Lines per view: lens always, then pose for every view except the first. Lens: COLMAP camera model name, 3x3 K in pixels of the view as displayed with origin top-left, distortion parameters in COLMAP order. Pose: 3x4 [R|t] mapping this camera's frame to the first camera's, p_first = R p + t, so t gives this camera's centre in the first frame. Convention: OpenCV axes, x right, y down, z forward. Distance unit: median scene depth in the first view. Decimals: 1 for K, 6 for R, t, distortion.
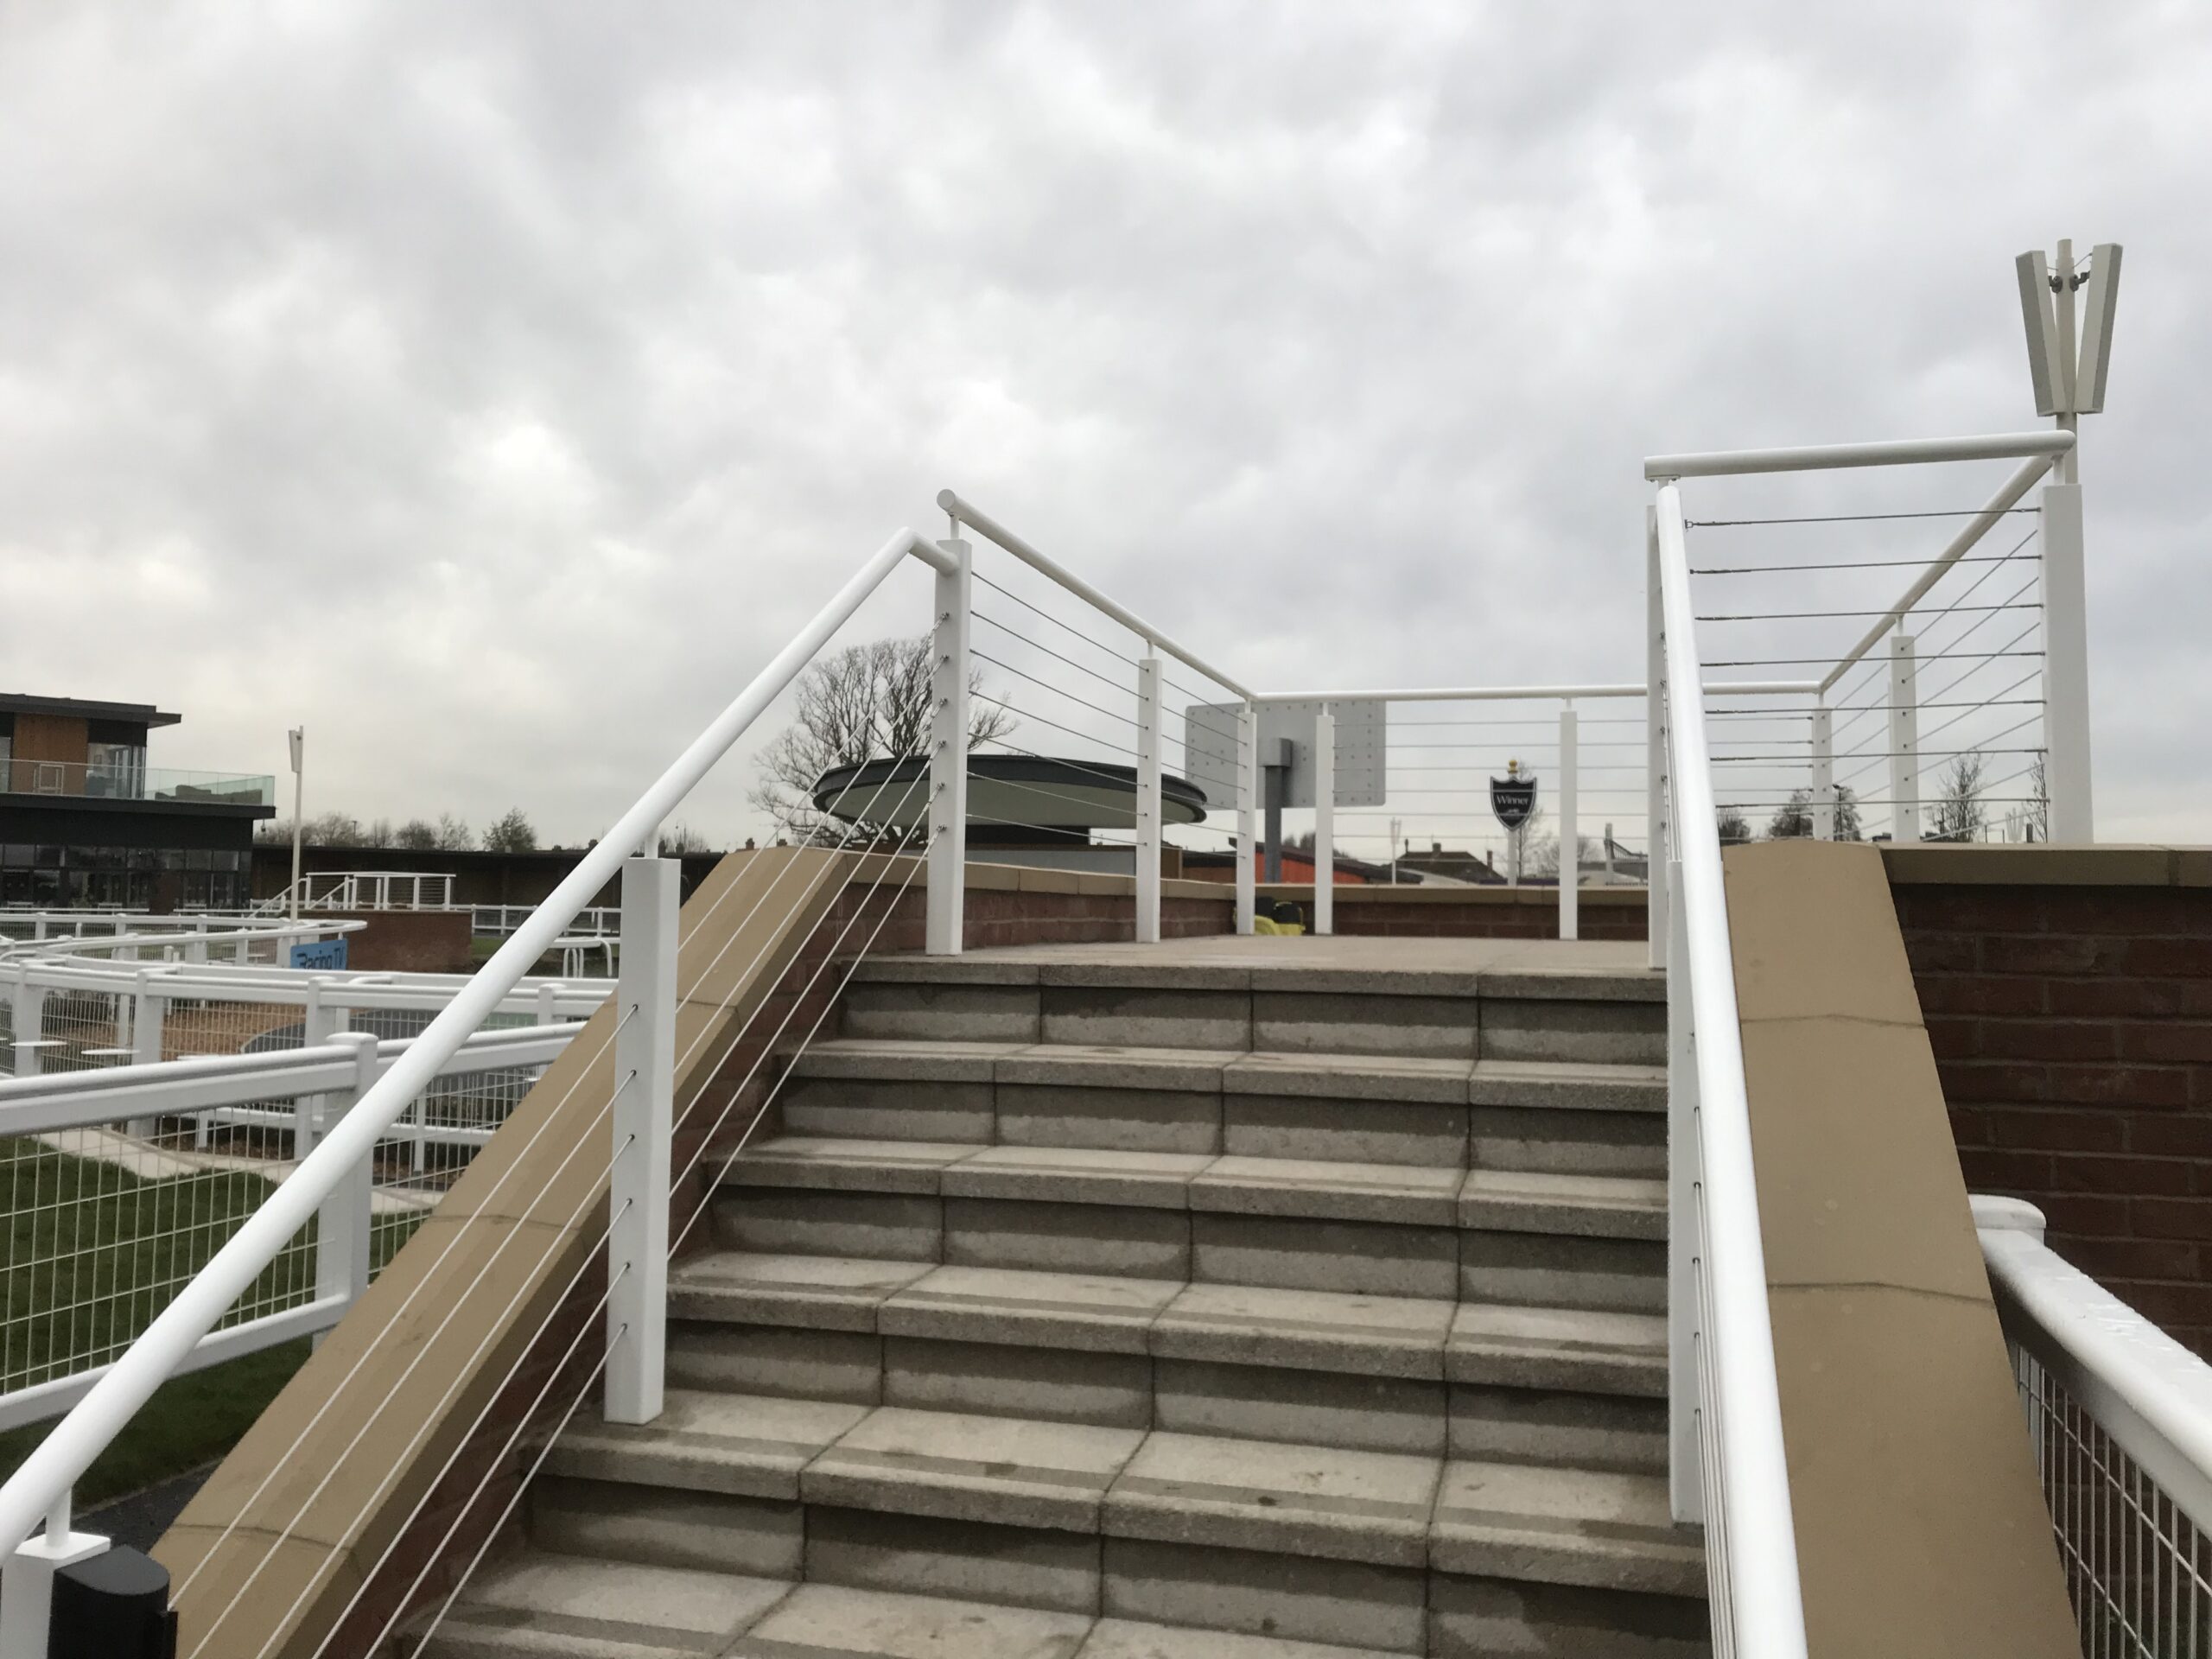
lens RADIAL K [[1744.7, 0, 1106.0], [0, 1744.7, 829.5], [0, 0, 1]] dist [-0.006741, -0.008626]
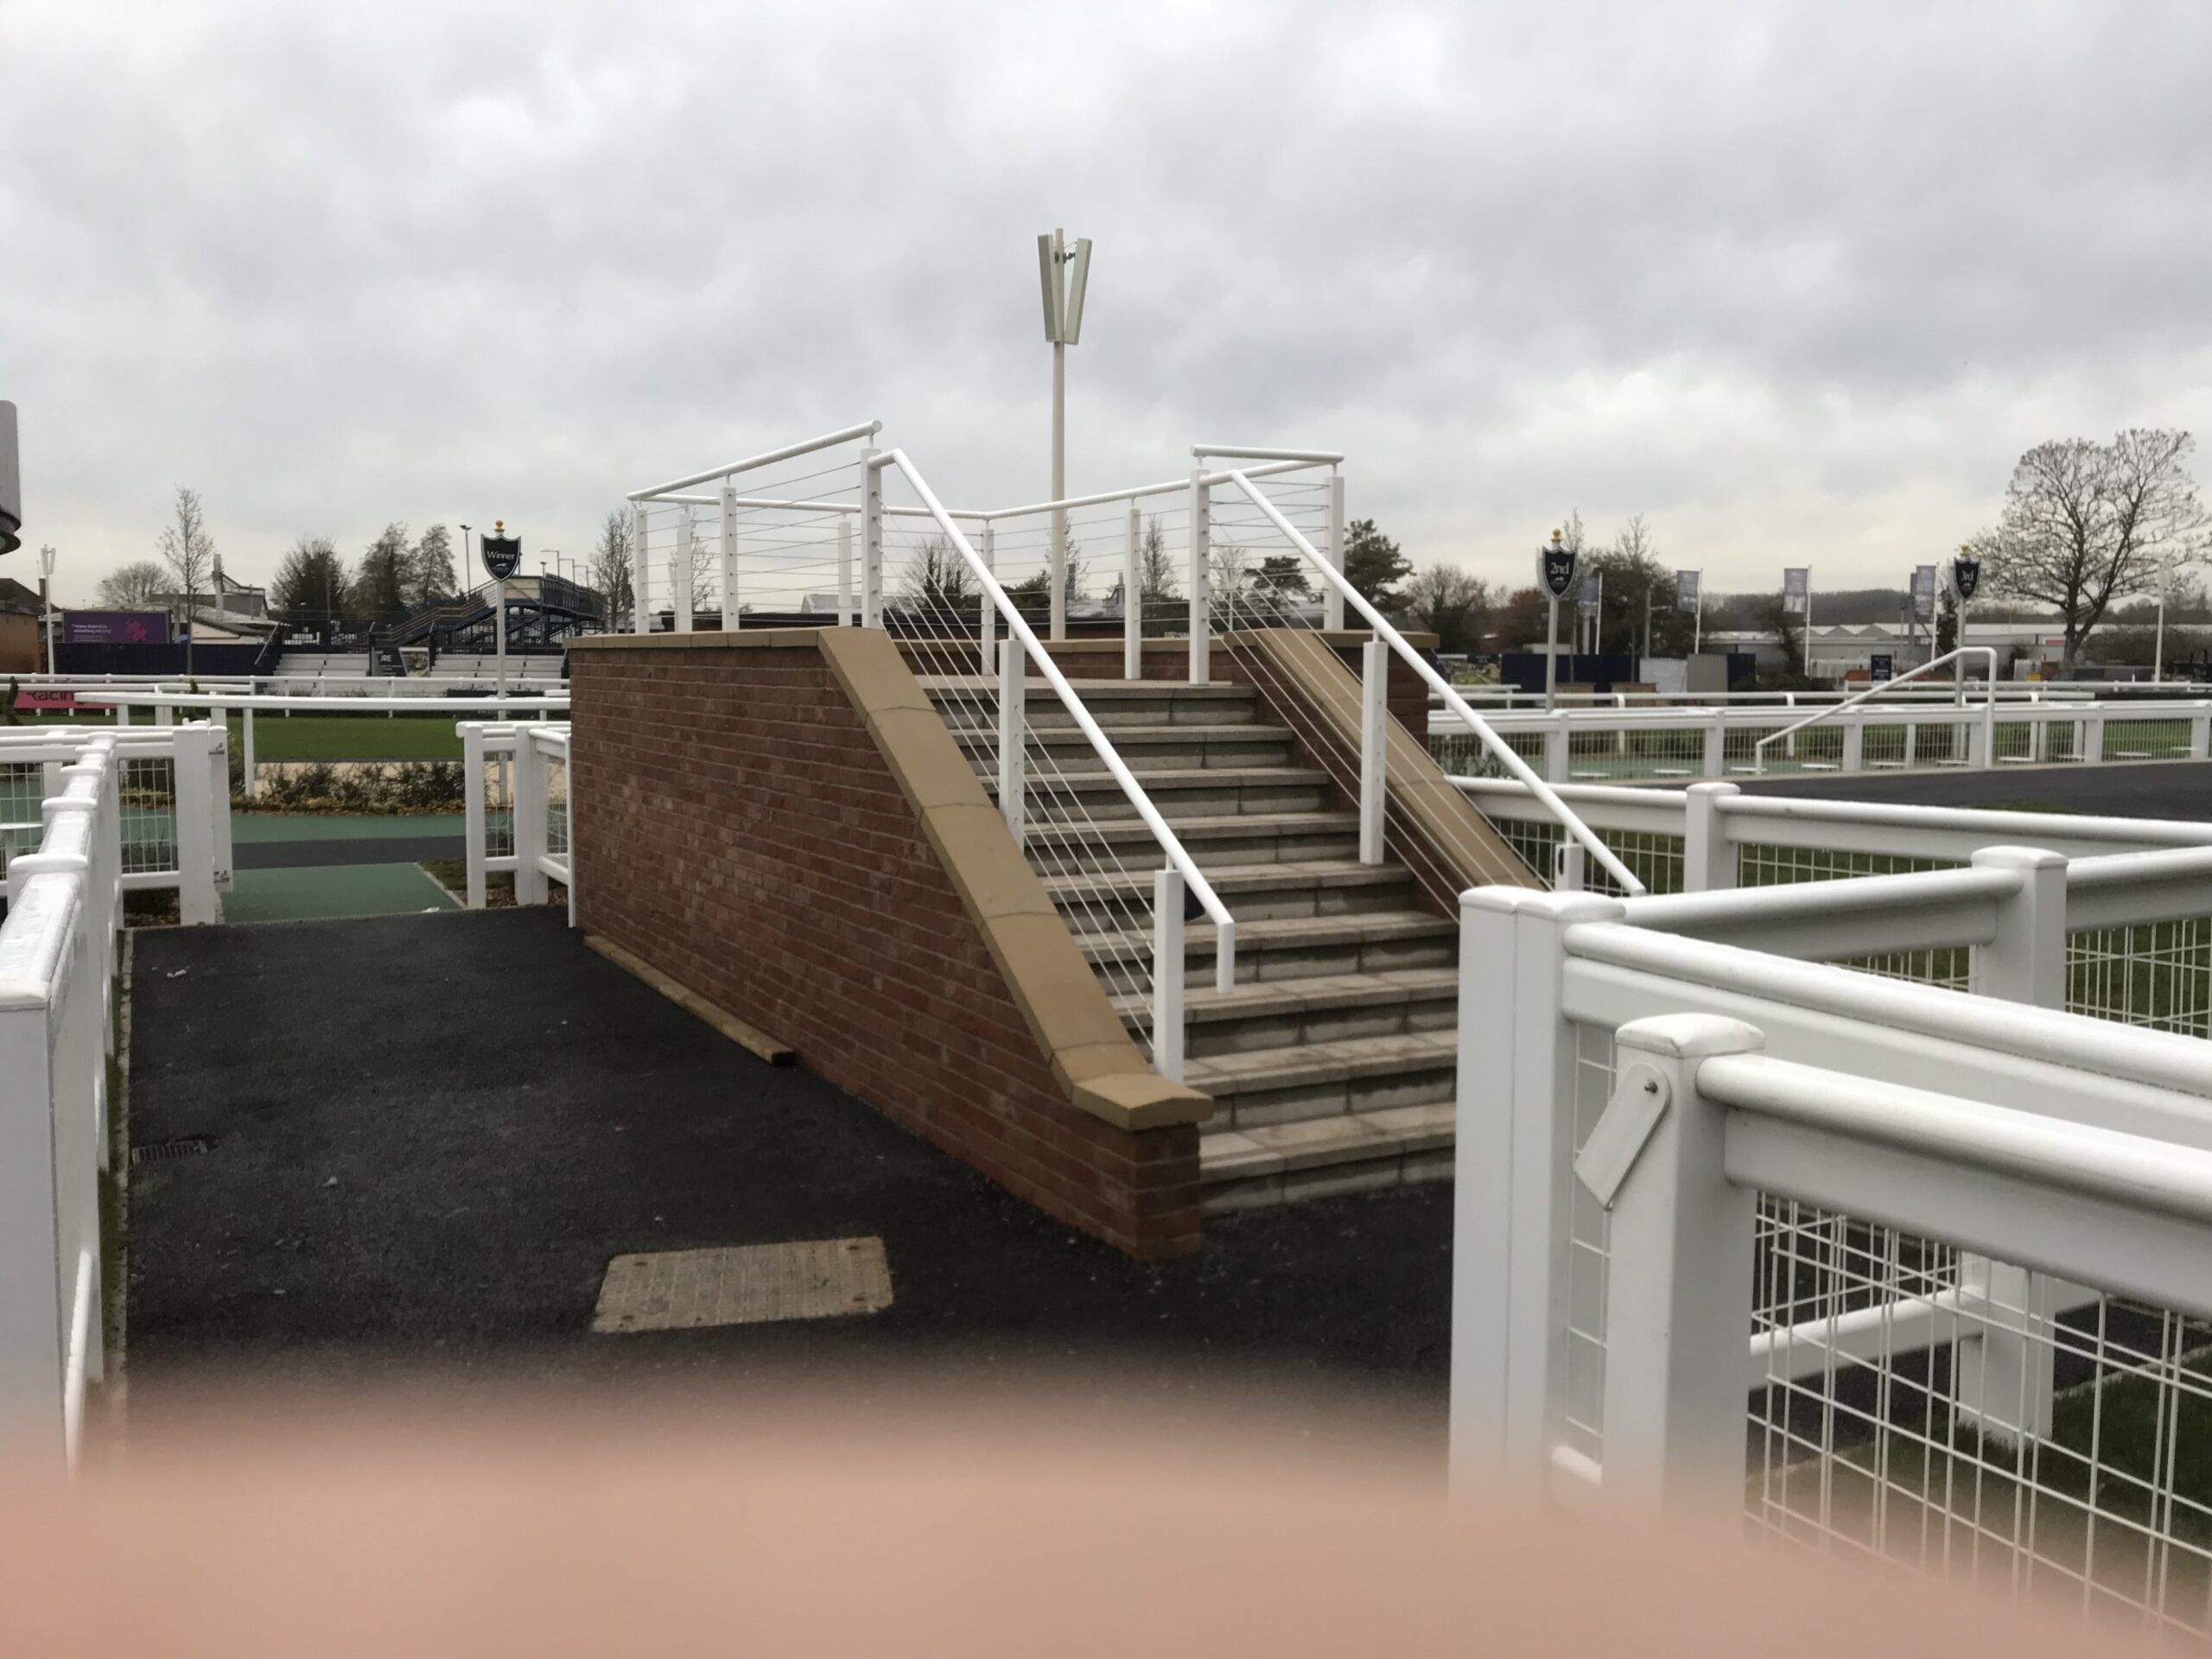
lens RADIAL K [[1744.7, 0, 1106.0], [0, 1744.7, 829.5], [0, 0, 1]] dist [-0.006741, -0.008626]
pose [[0.714378, -0.075367, 0.695690, -0.570360], [-0.030452, 0.989893, 0.138510, -0.018254], [-0.699097, -0.120134, 0.704862, -0.218771]]
